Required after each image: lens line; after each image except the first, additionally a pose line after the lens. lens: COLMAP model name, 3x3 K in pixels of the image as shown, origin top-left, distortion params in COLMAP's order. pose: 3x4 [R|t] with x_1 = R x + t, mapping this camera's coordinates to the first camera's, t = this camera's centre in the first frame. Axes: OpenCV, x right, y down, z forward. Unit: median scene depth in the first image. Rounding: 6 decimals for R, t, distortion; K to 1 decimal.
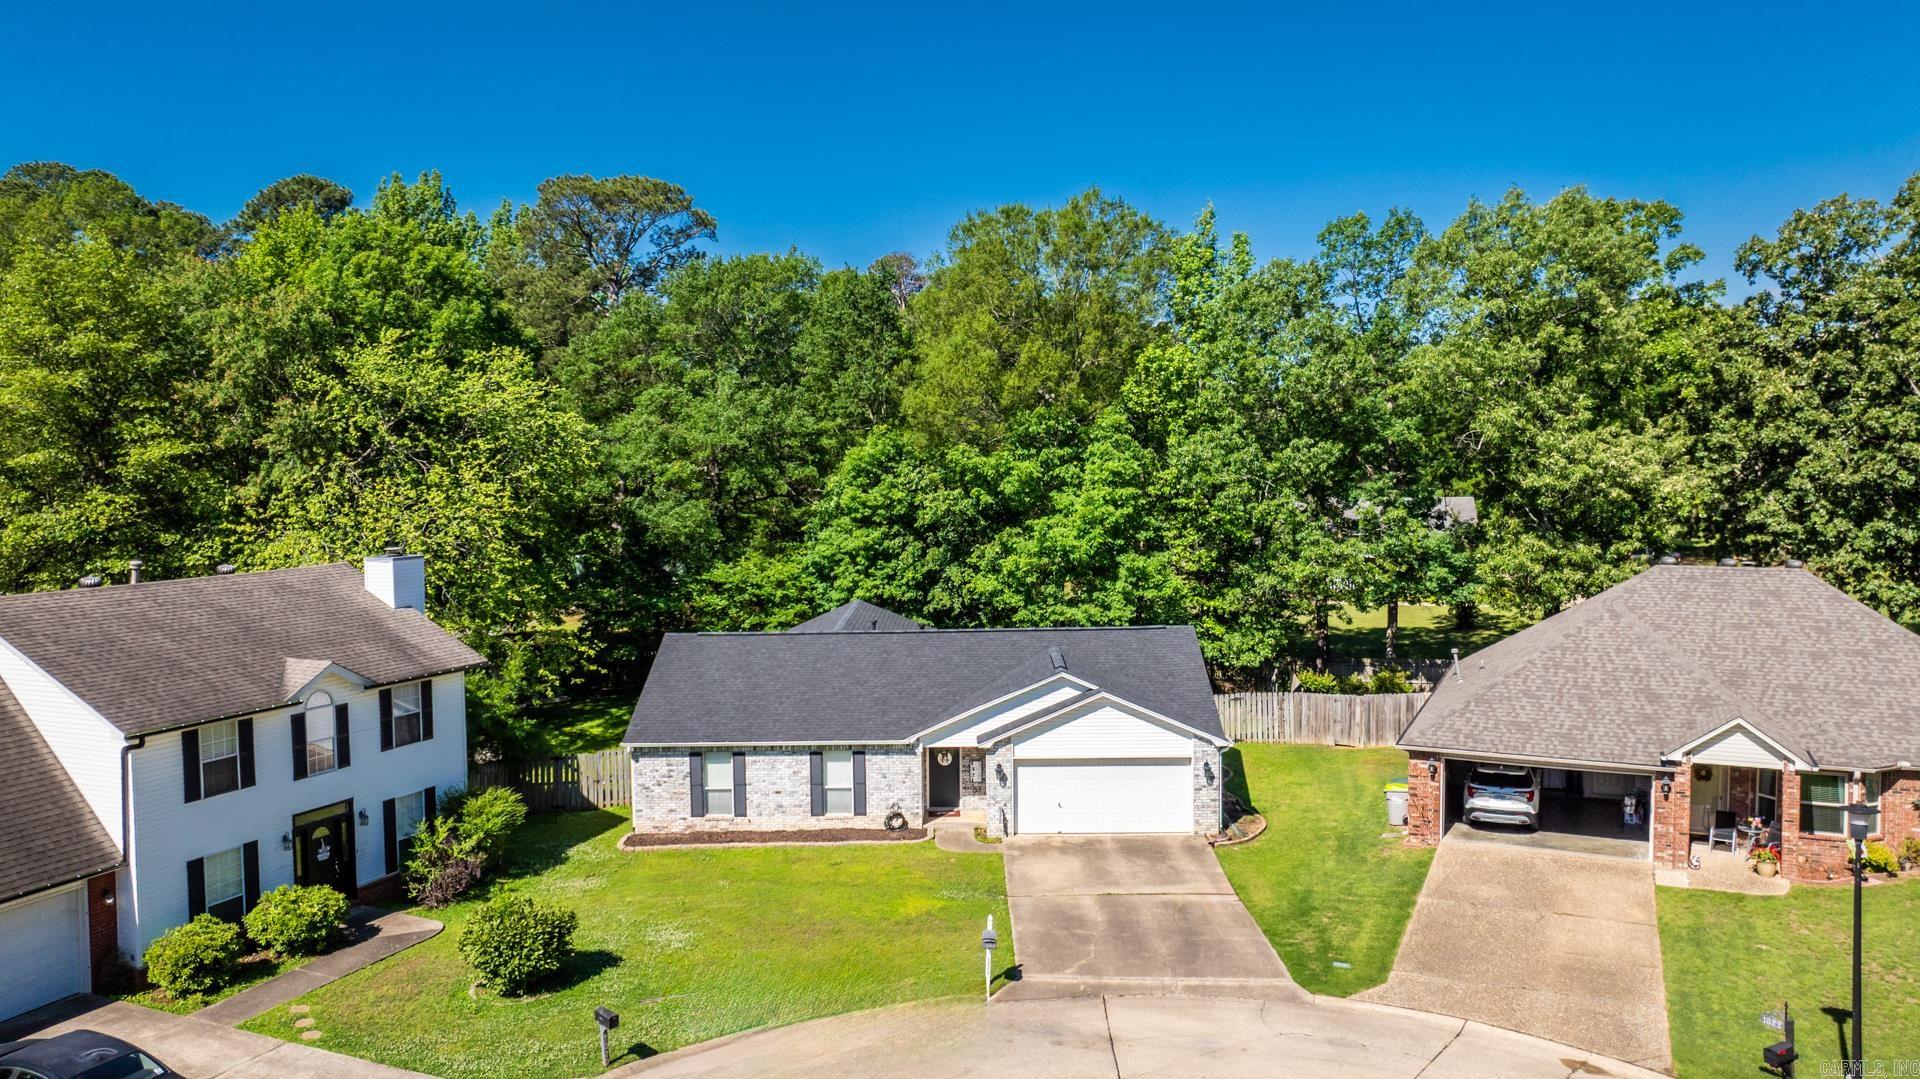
lens RADIAL K [[1395.8, 0, 960.0], [0, 1395.8, 539.5], [0, 0, 1]] dist [-0.001752, 0.001820]
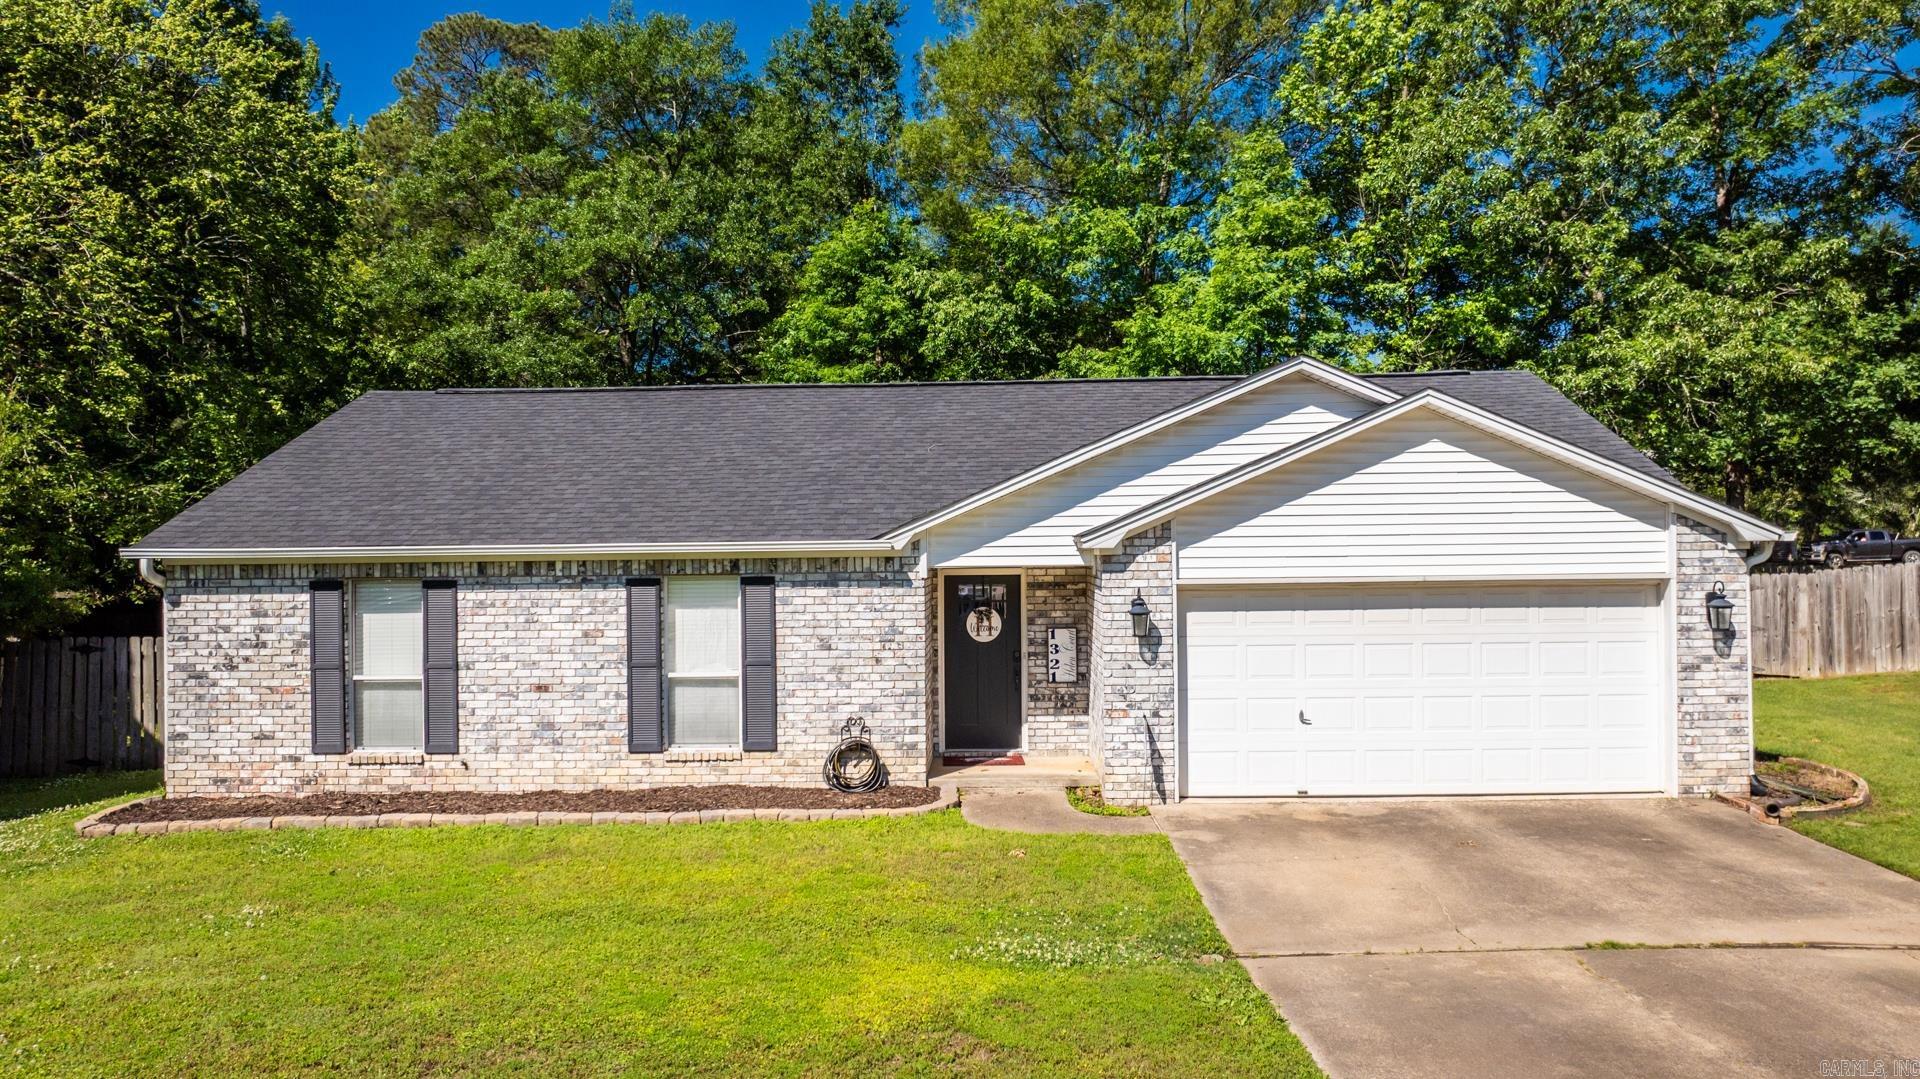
lens RADIAL K [[1355.0, 0, 960.0], [0, 1355.0, 539.5], [0, 0, 1]] dist [-0.027070, 0.010762]
pose [[0.999958, -0.000283, -0.009167, -0.014734], [-0.000450, 0.996804, -0.079881, 0.170207], [0.009160, 0.079882, 0.996762, 0.635492]]
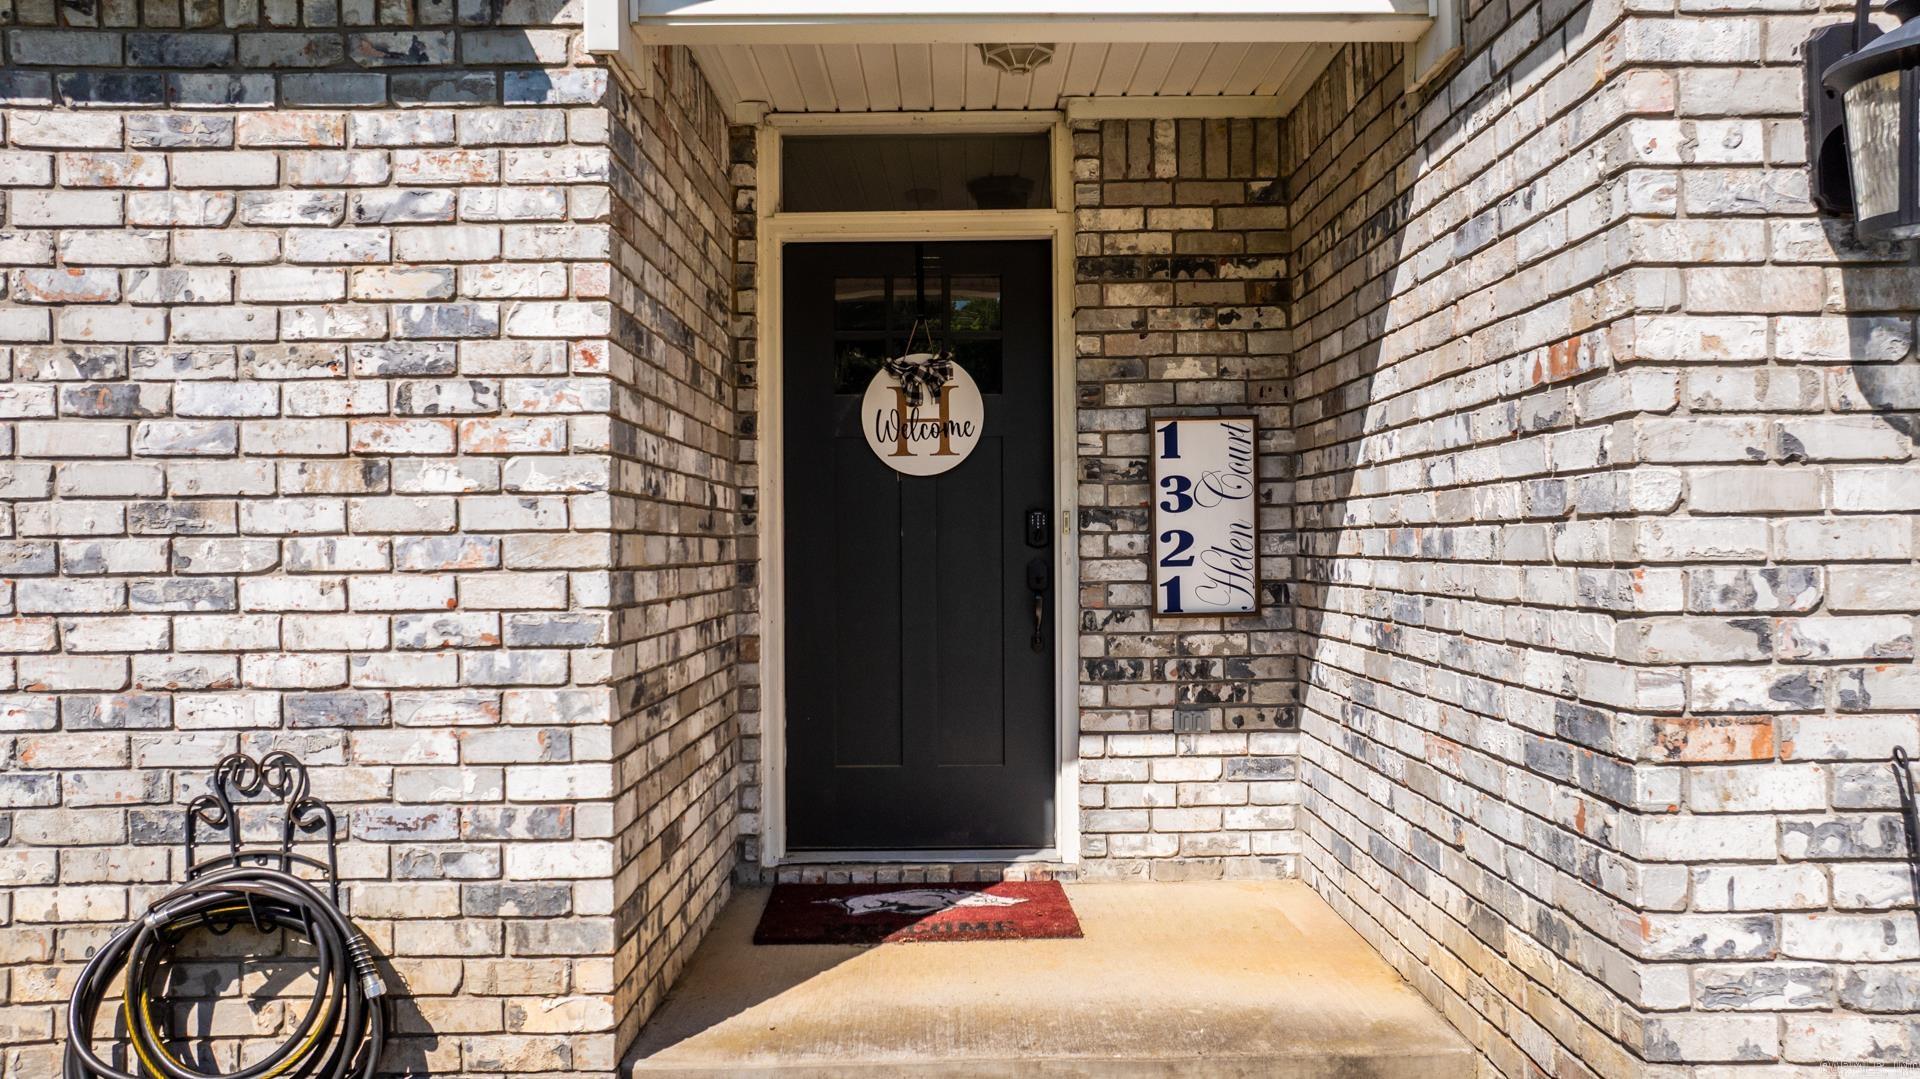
lens RADIAL K [[1355.0, 0, 960.0], [0, 1355.0, 539.5], [0, 0, 1]] dist [-0.027070, 0.010762]
pose [[0.999877, 0.000083, 0.015705, -0.009945], [0.001182, 0.996751, -0.080540, 0.183037], [-0.015660, 0.080548, 0.996628, 0.926436]]
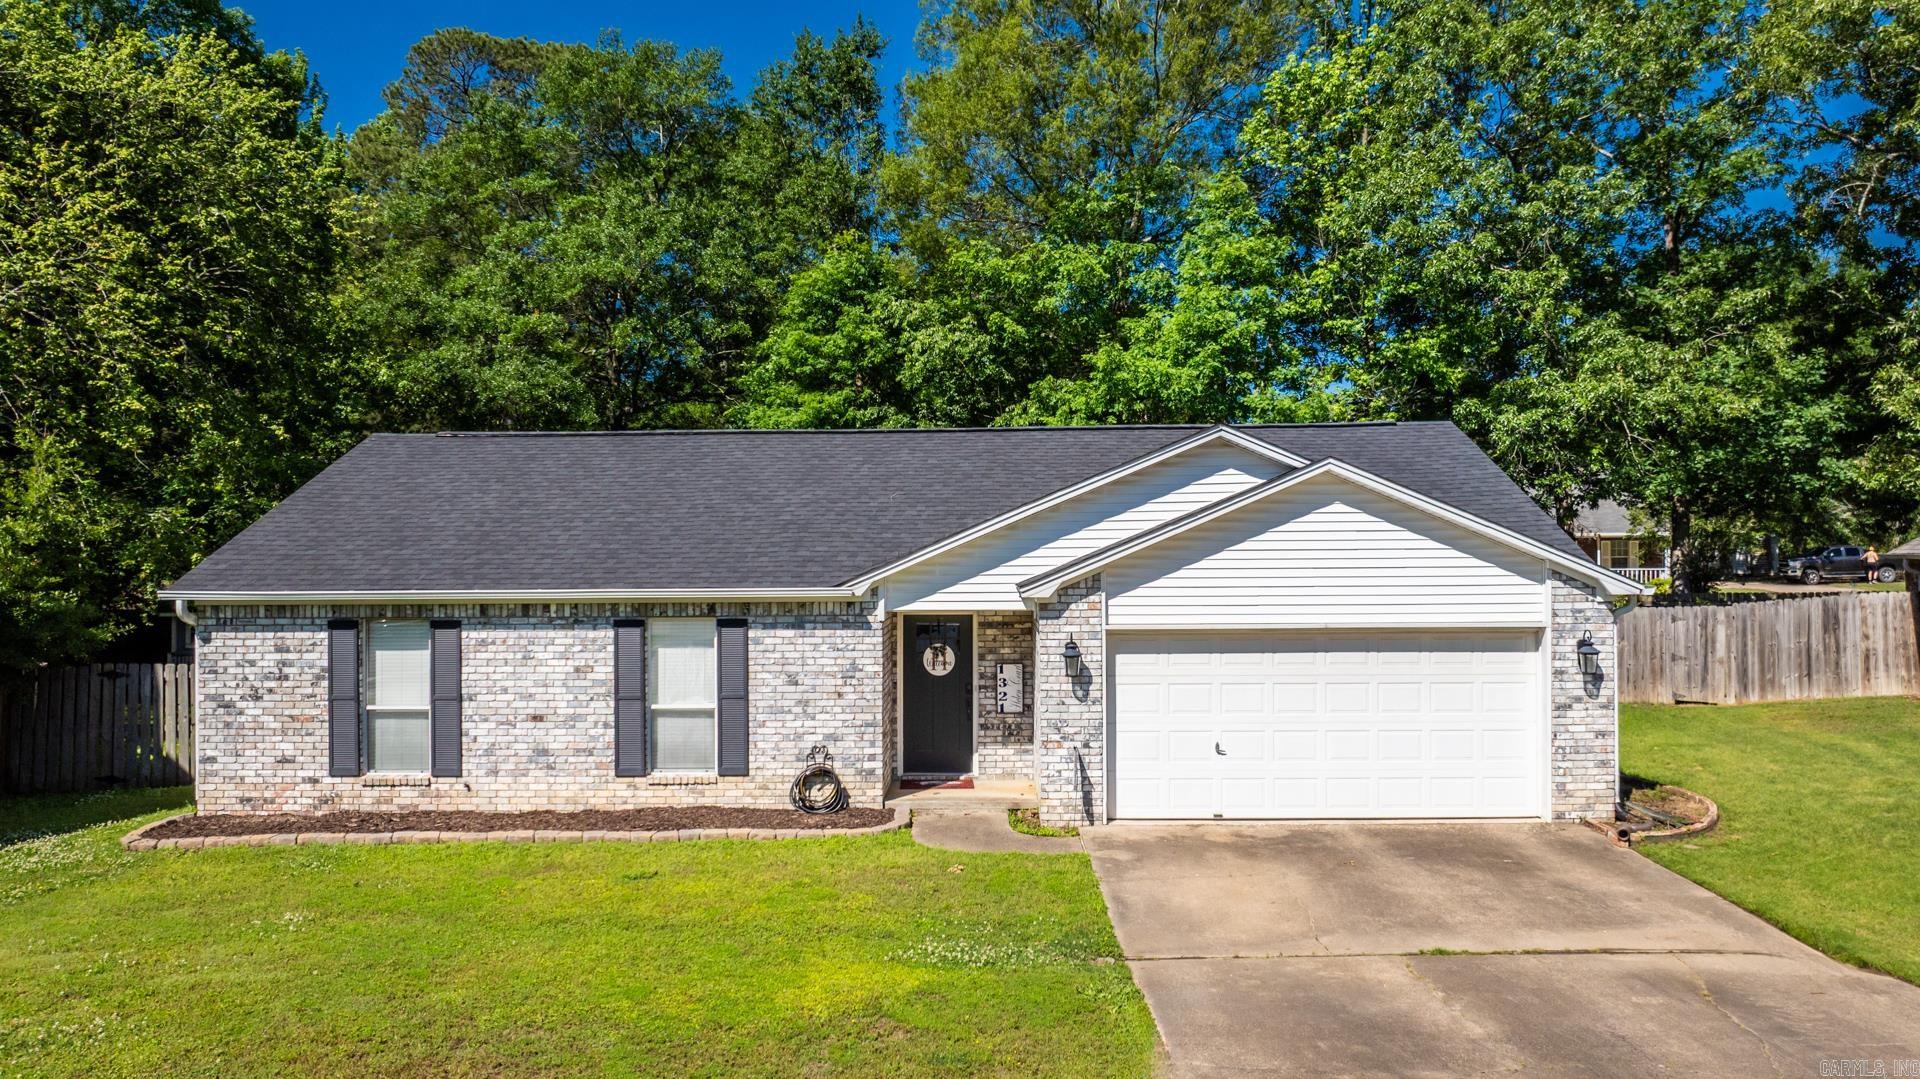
lens RADIAL K [[1386.6, 0, 960.0], [0, 1386.6, 539.5], [0, 0, 1]] dist [-0.019908, -0.007562]
pose [[0.999979, 0.005495, -0.003507, -0.003108], [-0.005760, 0.996720, -0.080719, 0.160560], [0.003052, 0.080738, 0.996731, 0.584067]]
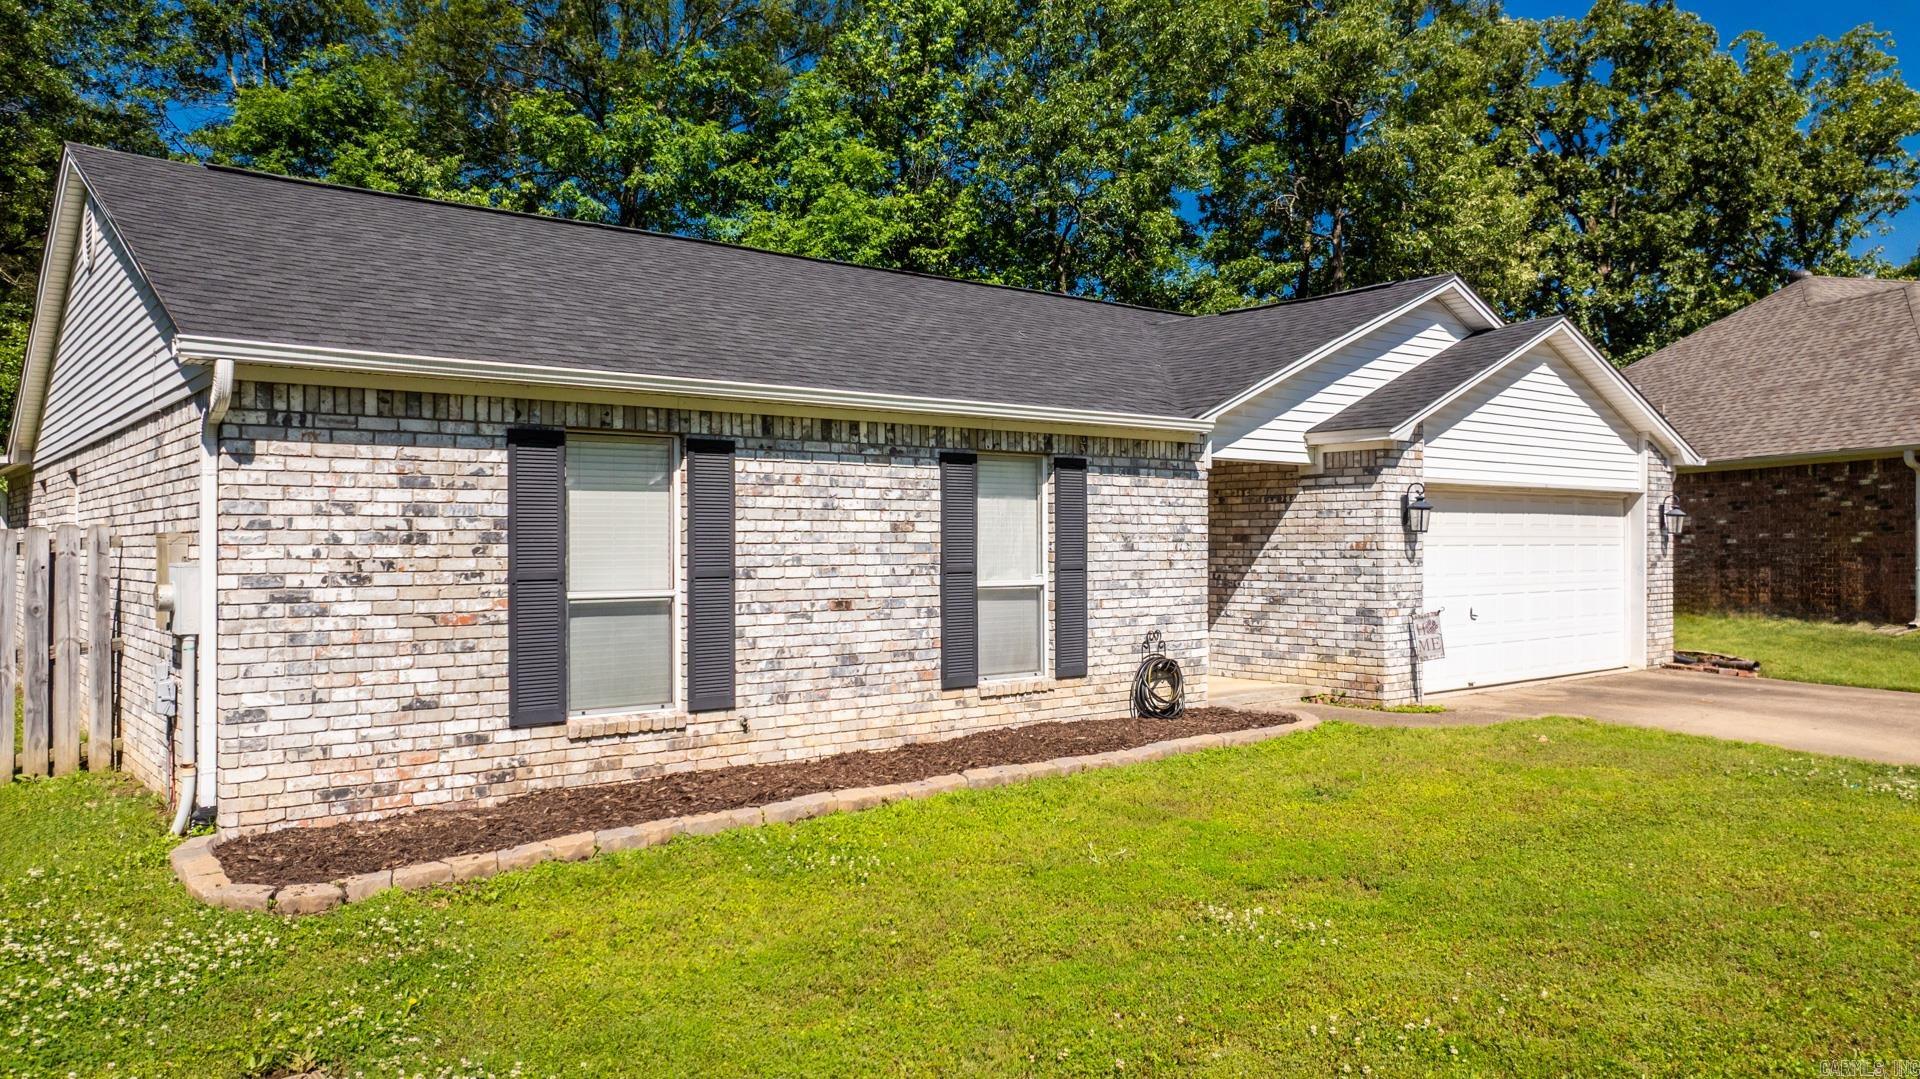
lens RADIAL K [[1355.0, 0, 960.0], [0, 1355.0, 539.5], [0, 0, 1]] dist [-0.027070, 0.010762]
pose [[0.767431, 0.010796, 0.641040, -0.274227], [0.041383, 0.996939, -0.066332, 0.186540], [-0.639794, 0.077433, 0.764636, 0.792884]]
